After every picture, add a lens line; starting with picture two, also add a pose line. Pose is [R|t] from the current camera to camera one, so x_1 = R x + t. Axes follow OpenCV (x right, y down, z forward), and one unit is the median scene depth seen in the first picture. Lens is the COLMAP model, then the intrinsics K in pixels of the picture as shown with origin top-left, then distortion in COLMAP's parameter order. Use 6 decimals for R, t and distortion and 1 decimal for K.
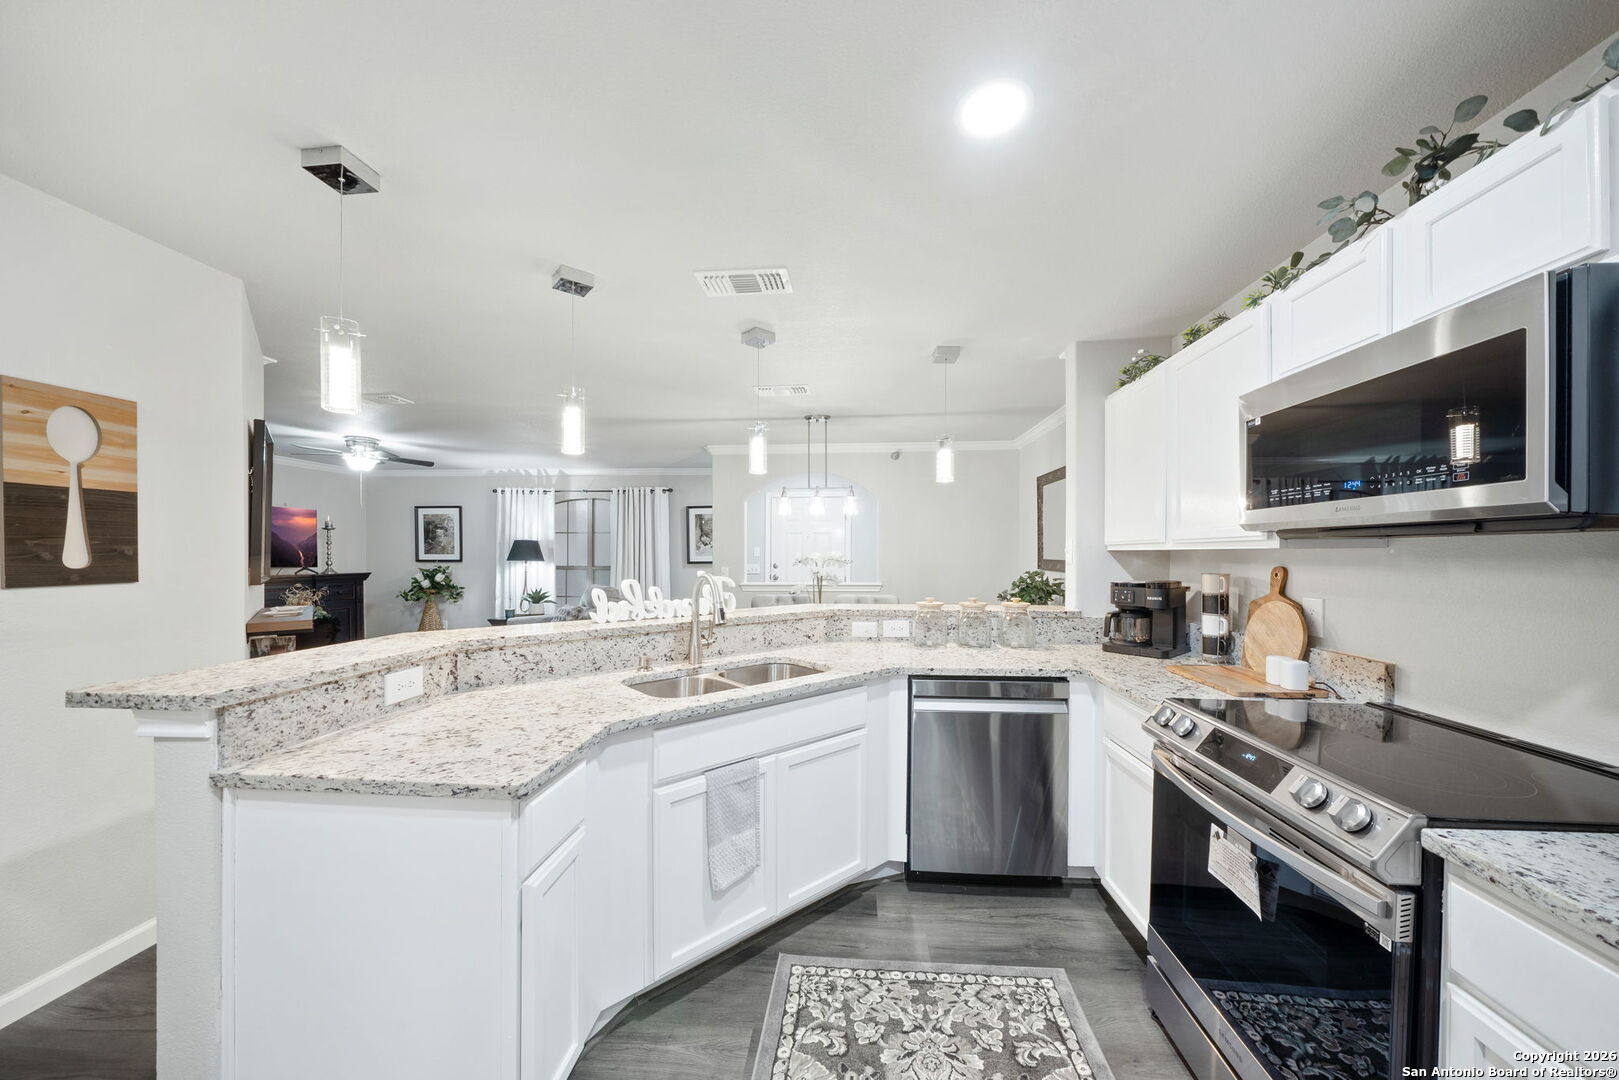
lens RADIAL K [[573.9, 0, 812.6], [0, 573.9, 554.3], [0, 0, 1]] dist [0.000727, 0.000042]
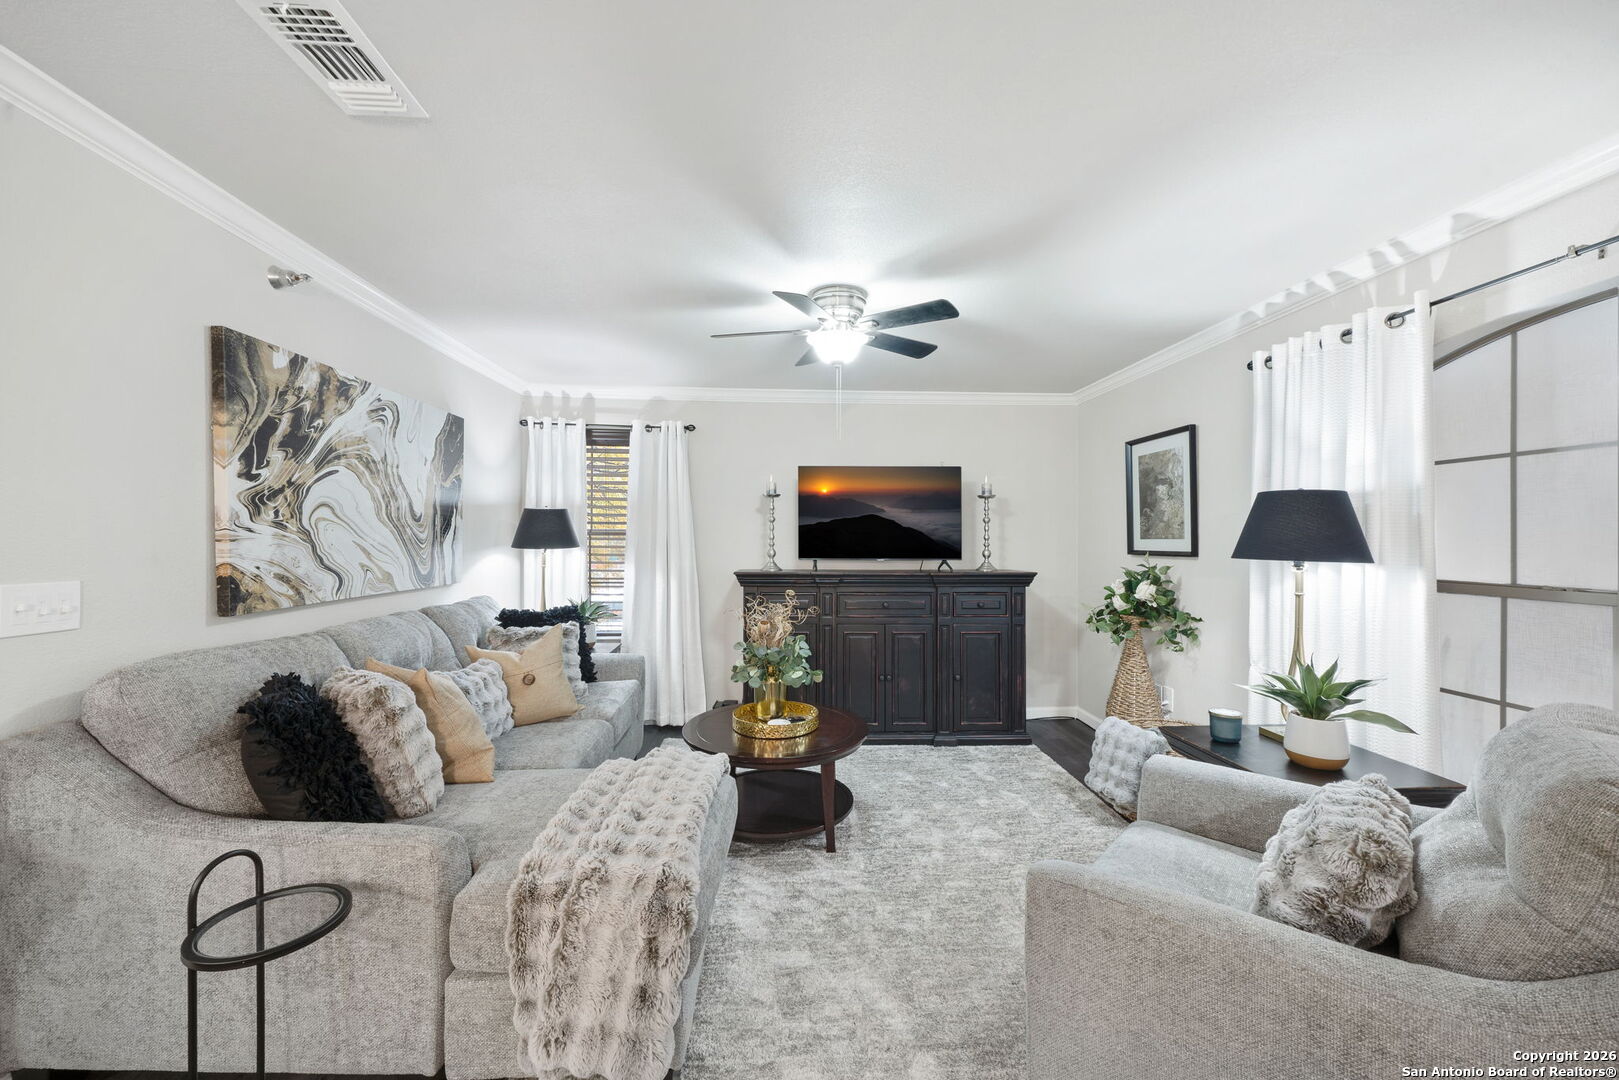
lens RADIAL K [[630.3, 0, 794.2], [0, 630.3, 535.1], [0, 0, 1]] dist [-0.003477, -0.000689]
pose [[0.141267, -0.007276, -0.989945, -0.200211], [-0.004147, 0.999960, -0.007942, 0.001757], [0.989963, 0.005227, 0.141231, 0.658004]]
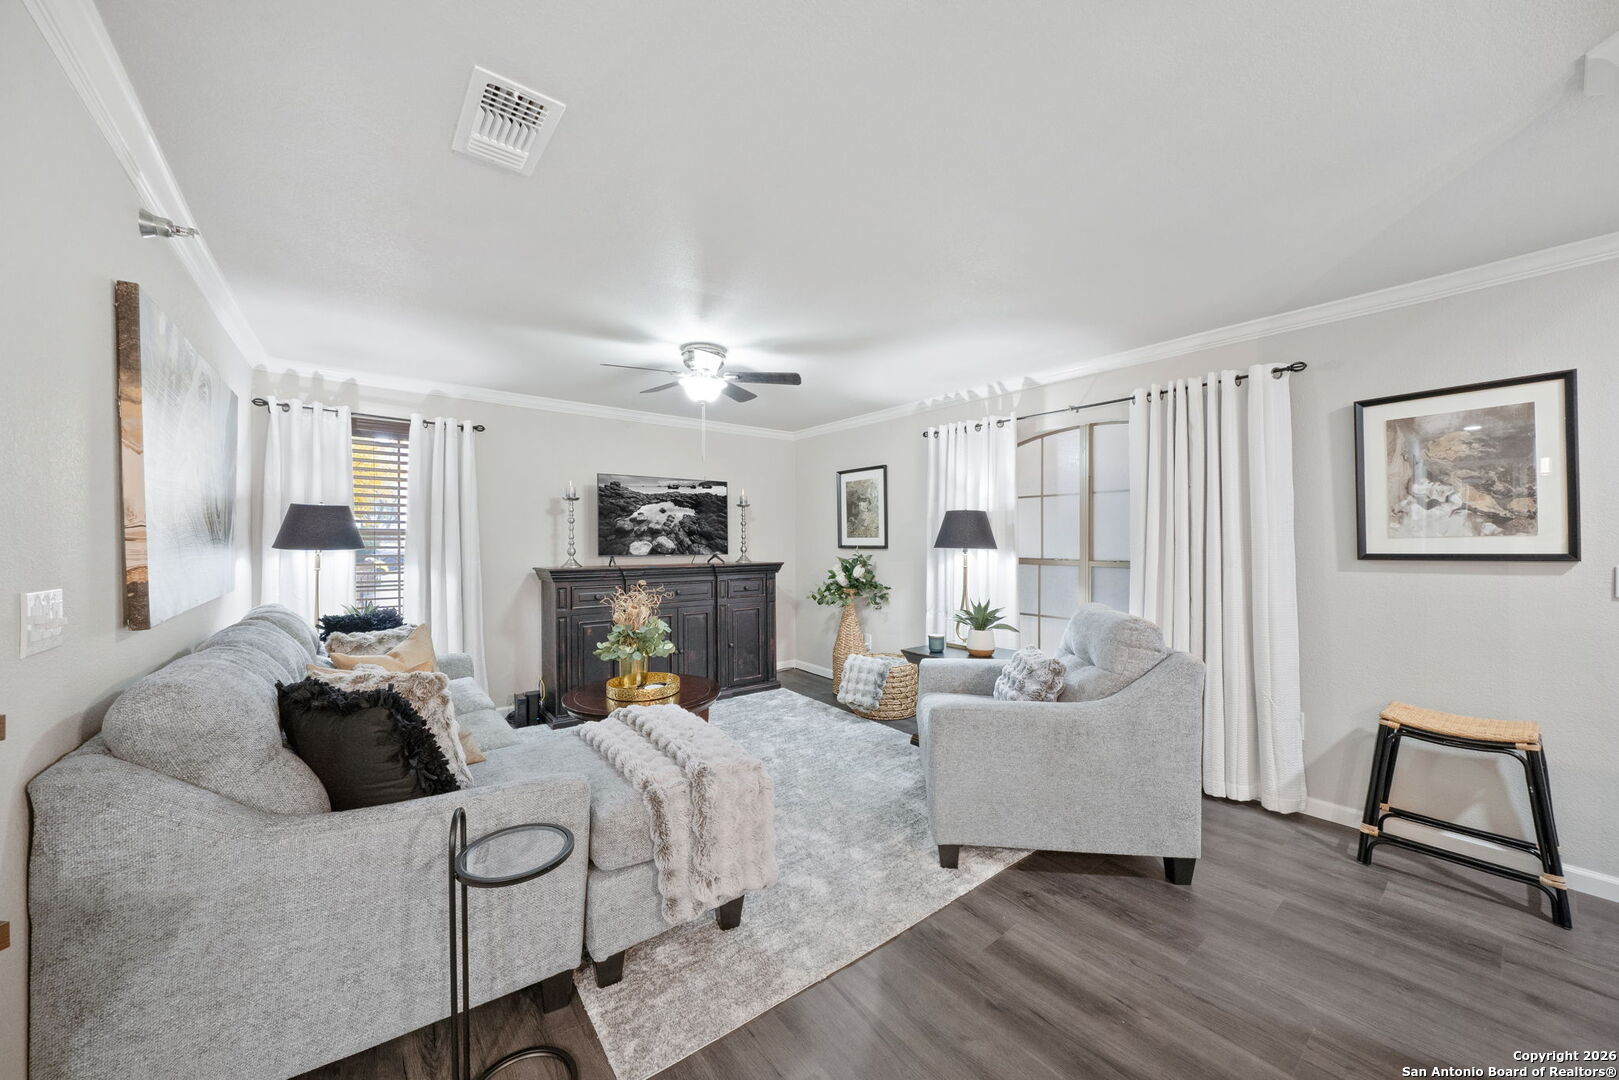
lens RADIAL K [[585.4, 0, 809.2], [0, 585.4, 537.8], [0, 0, 1]] dist [-0.005586, -0.000412]
pose [[0.686071, -0.004967, -0.727518, -0.183431], [0.001469, 0.999984, -0.005443, 0.004032], [0.727533, 0.002666, 0.686067, 0.479596]]
